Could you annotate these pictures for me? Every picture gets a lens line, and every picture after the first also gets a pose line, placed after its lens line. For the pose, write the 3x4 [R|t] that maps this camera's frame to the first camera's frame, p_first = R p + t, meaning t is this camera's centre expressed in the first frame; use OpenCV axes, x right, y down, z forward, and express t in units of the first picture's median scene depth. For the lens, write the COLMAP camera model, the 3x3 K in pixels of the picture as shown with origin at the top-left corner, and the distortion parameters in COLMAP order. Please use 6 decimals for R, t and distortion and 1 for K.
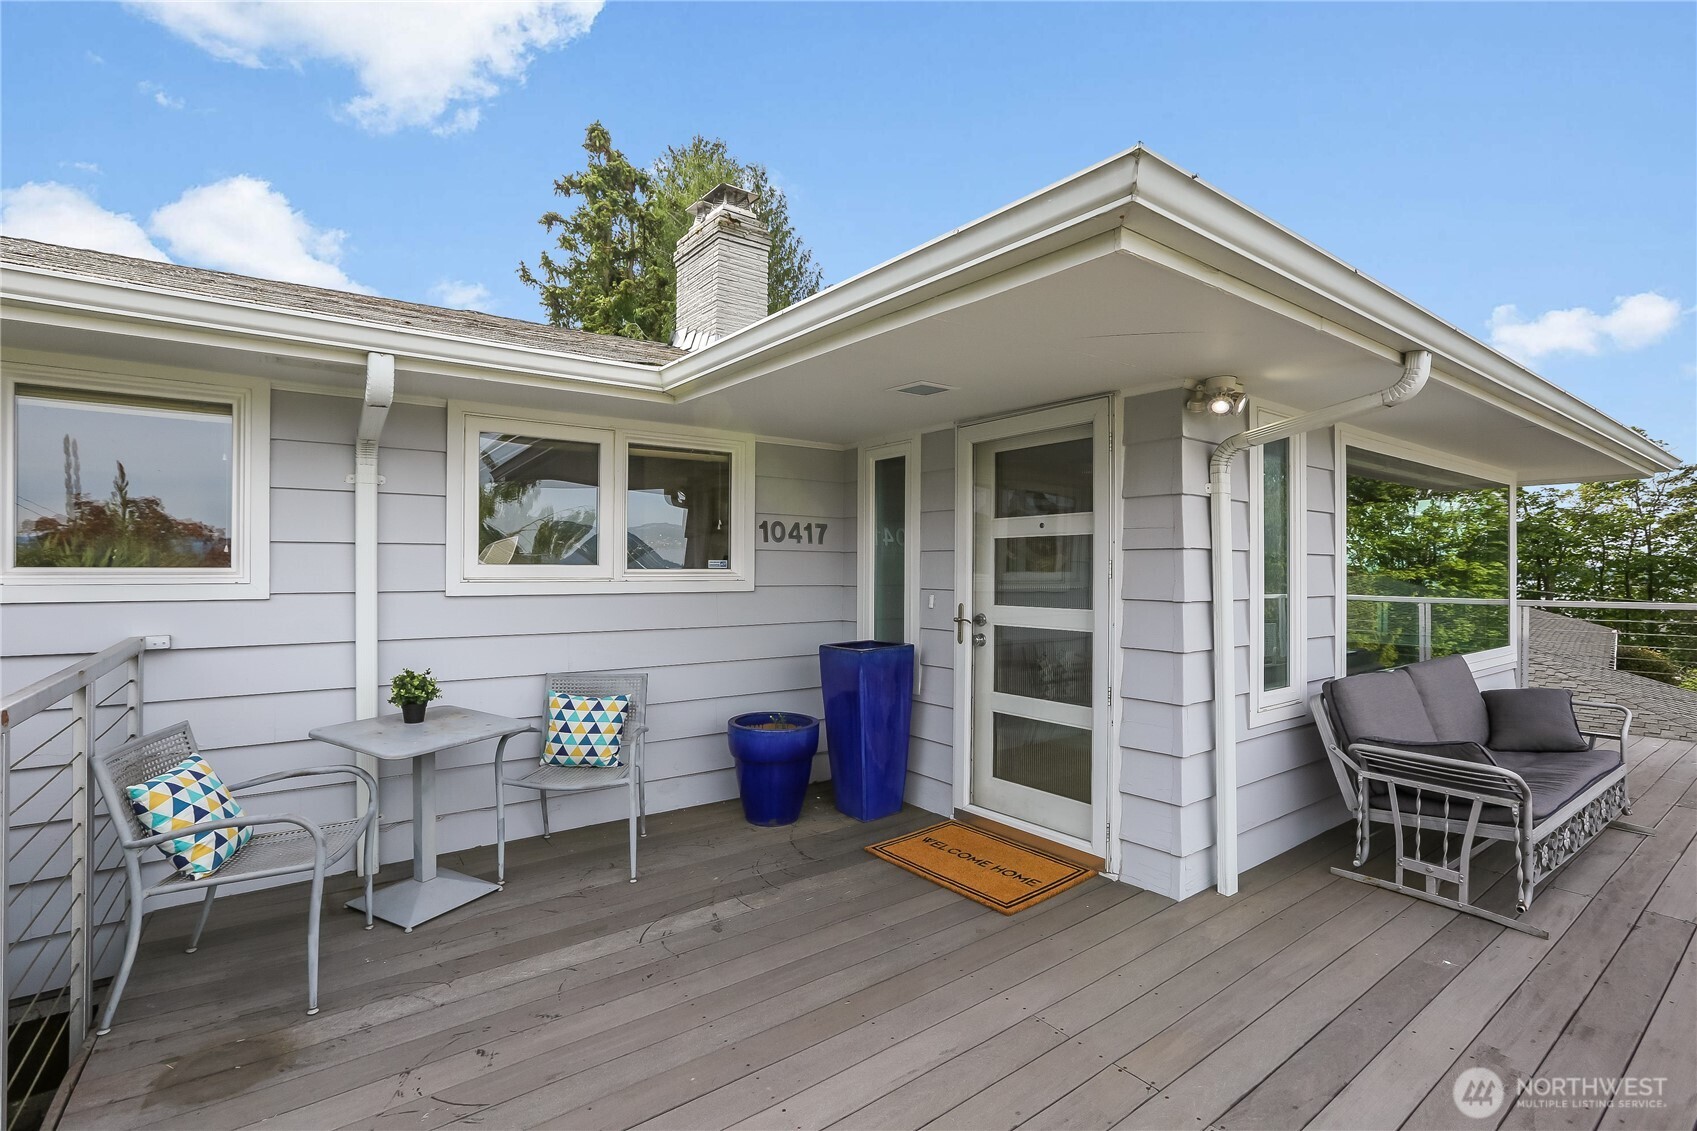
lens RADIAL K [[780.7, 0, 876.9], [0, 780.7, 556.3], [0, 0, 1]] dist [-0.013775, 0.000544]
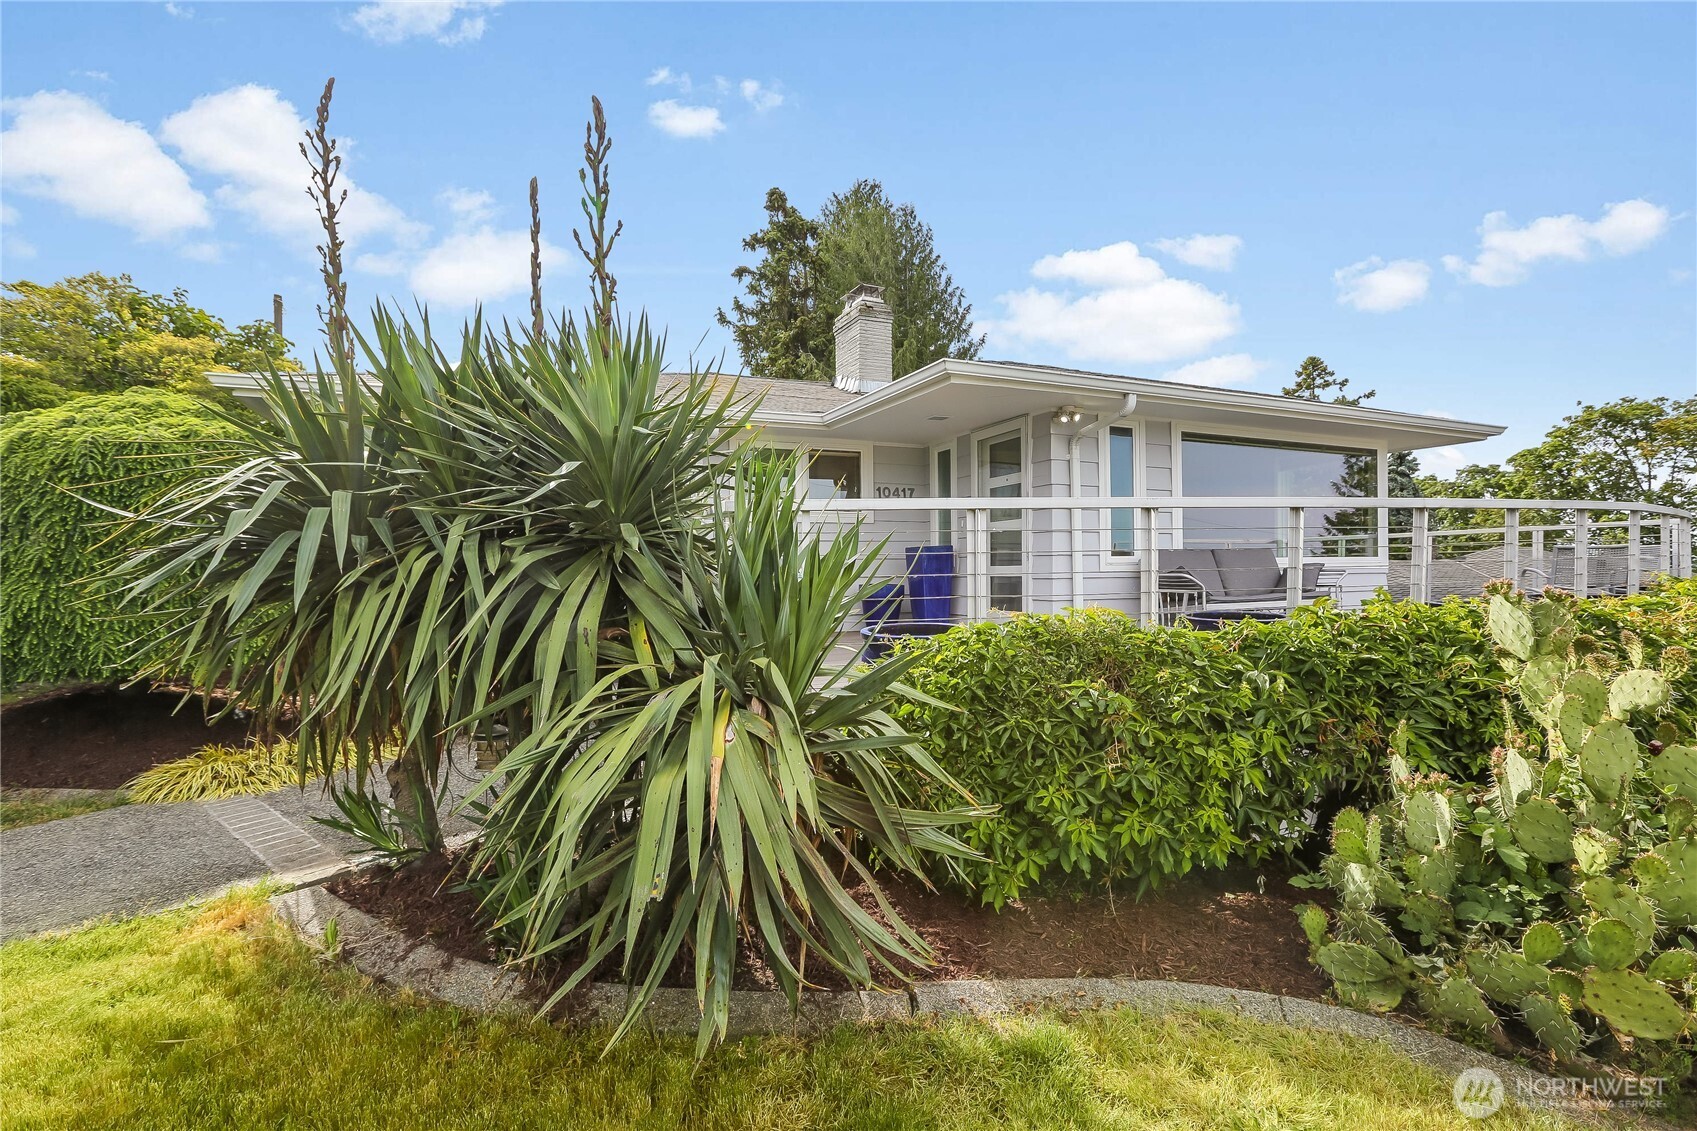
lens RADIAL K [[780.7, 0, 857.8], [0, 780.7, 564.2], [0, 0, 1]] dist [-0.013775, 0.000544]
pose [[0.970447, -0.016441, -0.240754, 0.172733], [0.018532, 0.999808, 0.006423, 0.085543], [0.240602, -0.010695, 0.970565, -0.568594]]
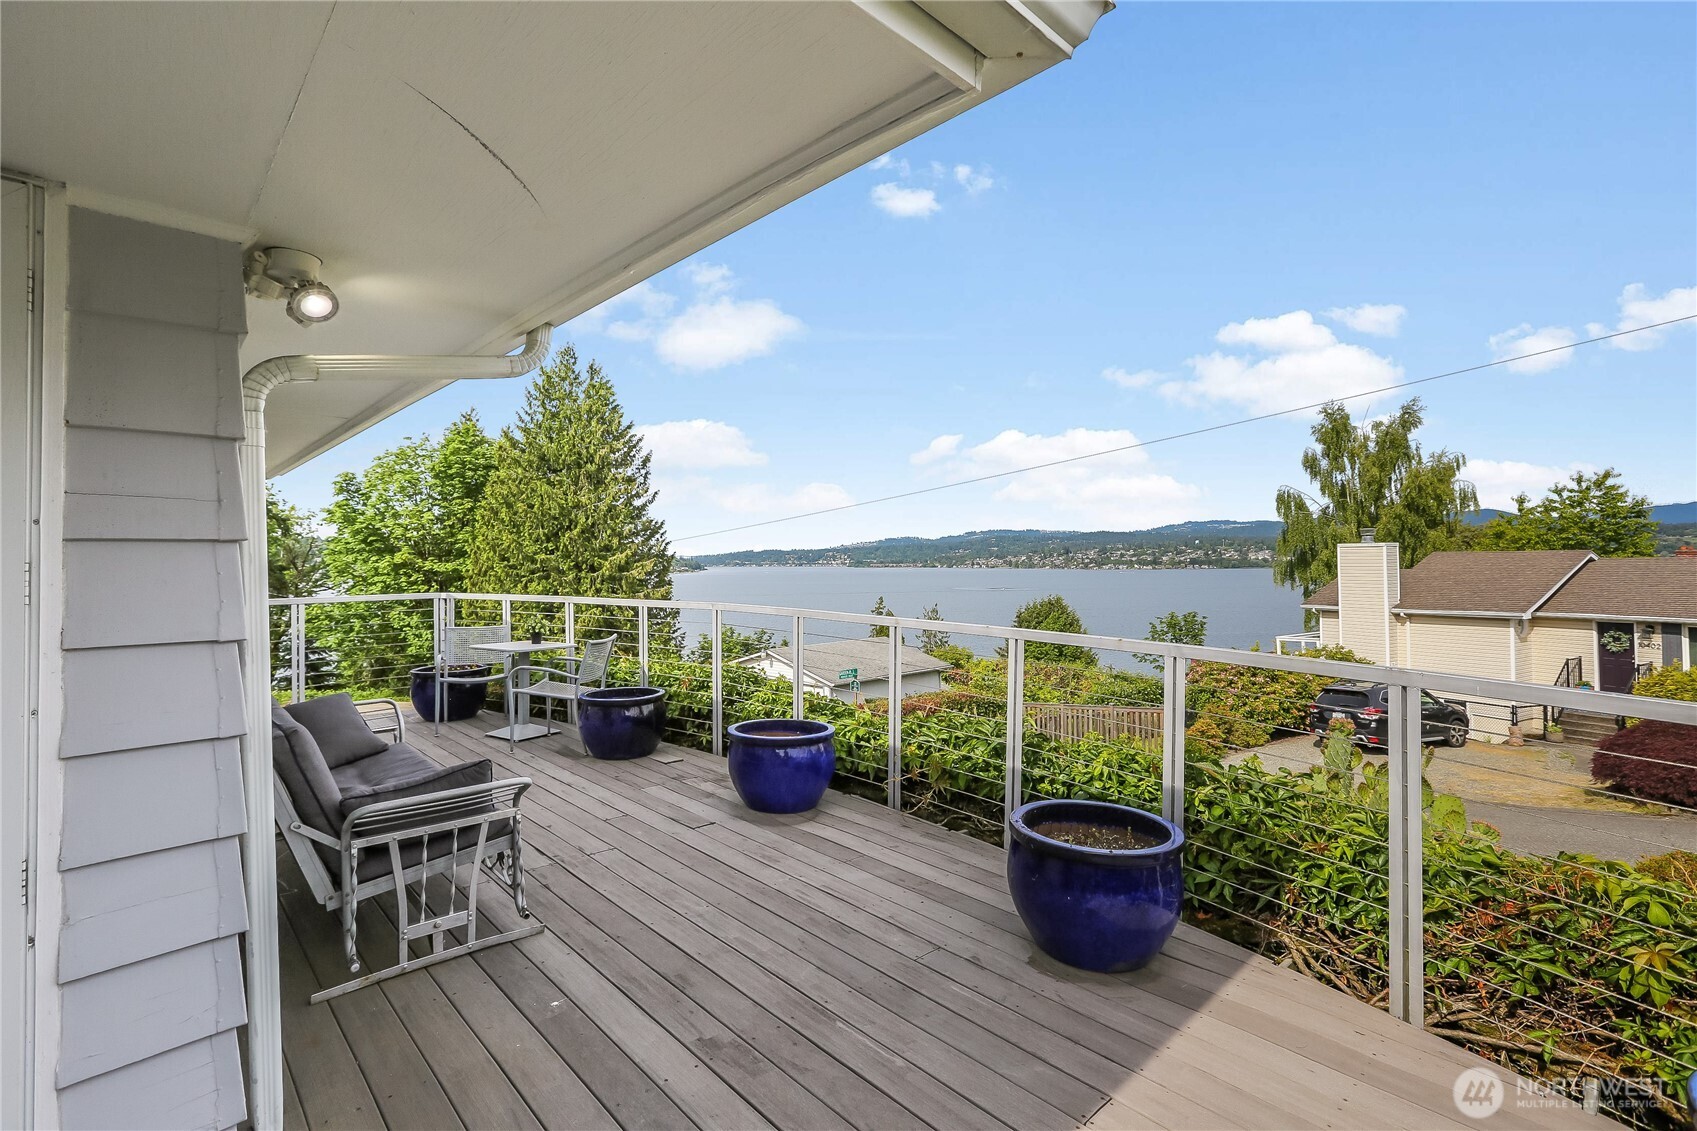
lens RADIAL K [[780.7, 0, 854.1], [0, 780.7, 538.4], [0, 0, 1]] dist [-0.013775, 0.000544]
pose [[-0.092660, 0.017707, 0.995540, -0.078141], [-0.008605, 0.999790, -0.018583, -0.002384], [-0.995661, -0.010288, -0.092488, 0.274603]]
